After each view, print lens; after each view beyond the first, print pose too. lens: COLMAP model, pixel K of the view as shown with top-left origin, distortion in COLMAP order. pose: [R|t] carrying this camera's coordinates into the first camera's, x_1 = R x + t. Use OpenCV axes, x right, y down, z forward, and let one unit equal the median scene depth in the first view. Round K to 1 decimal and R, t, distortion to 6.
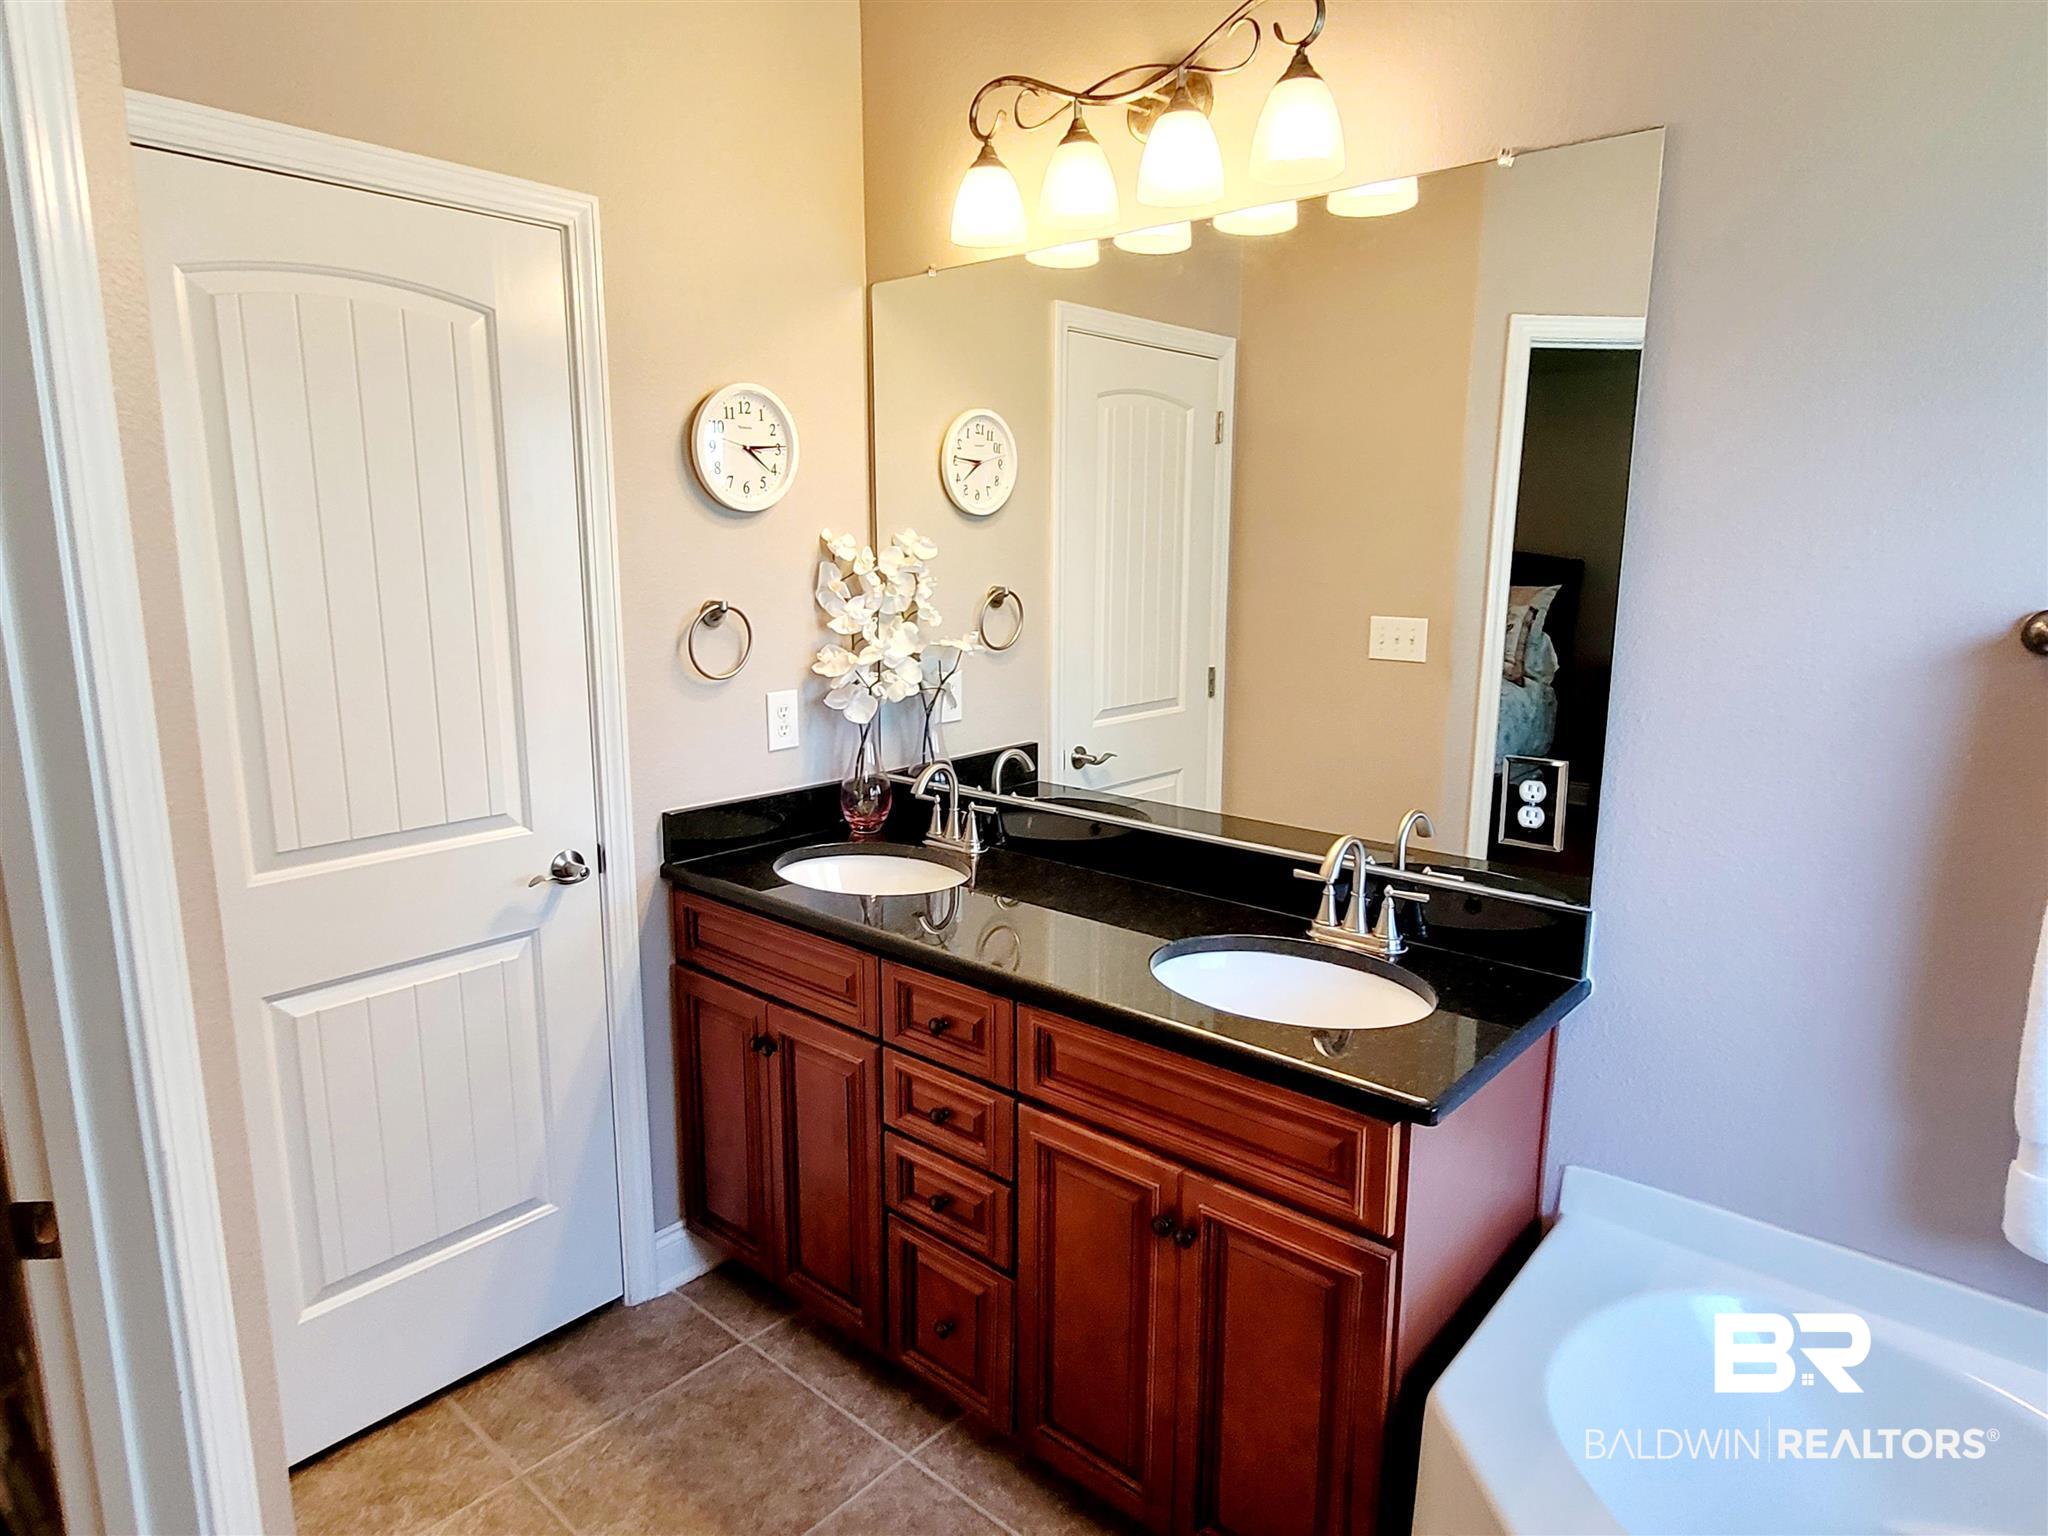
lens RADIAL K [[1231.2, 0, 1025.3], [0, 1231.2, 770.4], [0, 0, 1]] dist [0.002335, 0.000371]
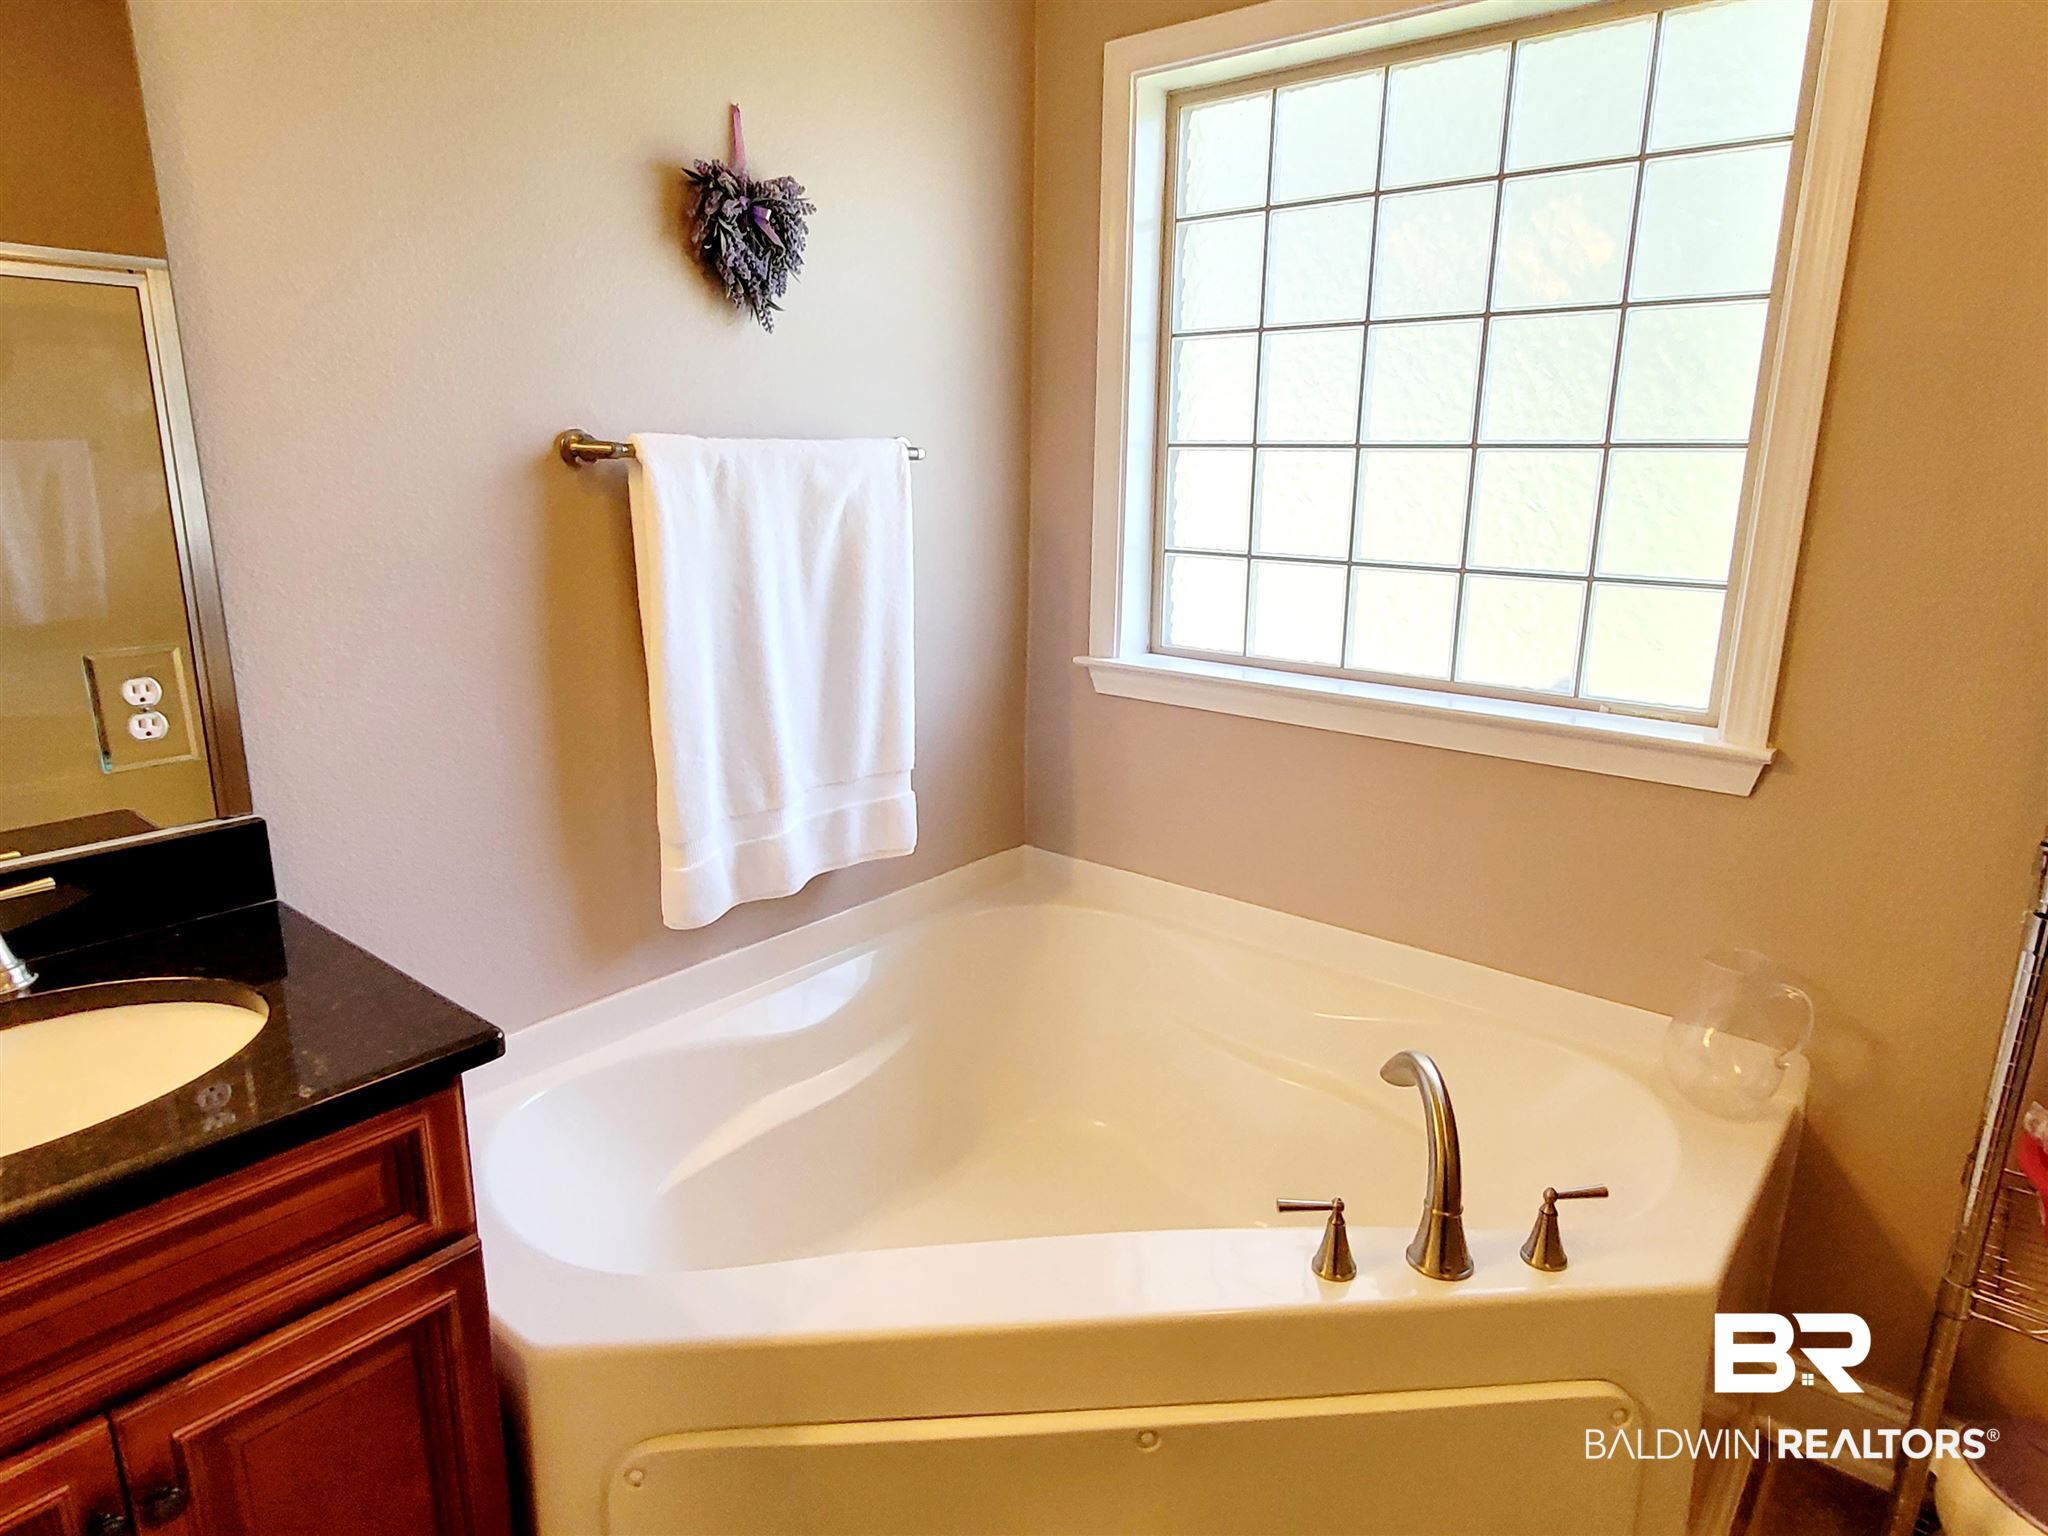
lens RADIAL K [[1231.2, 0, 1027.2], [0, 1231.2, 764.2], [0, 0, 1]] dist [0.002335, 0.000371]
pose [[-0.024118, -0.249465, 0.968083, -0.376872], [0.184163, 0.950684, 0.249569, -0.033000], [-0.982600, 0.184304, 0.023014, 0.525692]]
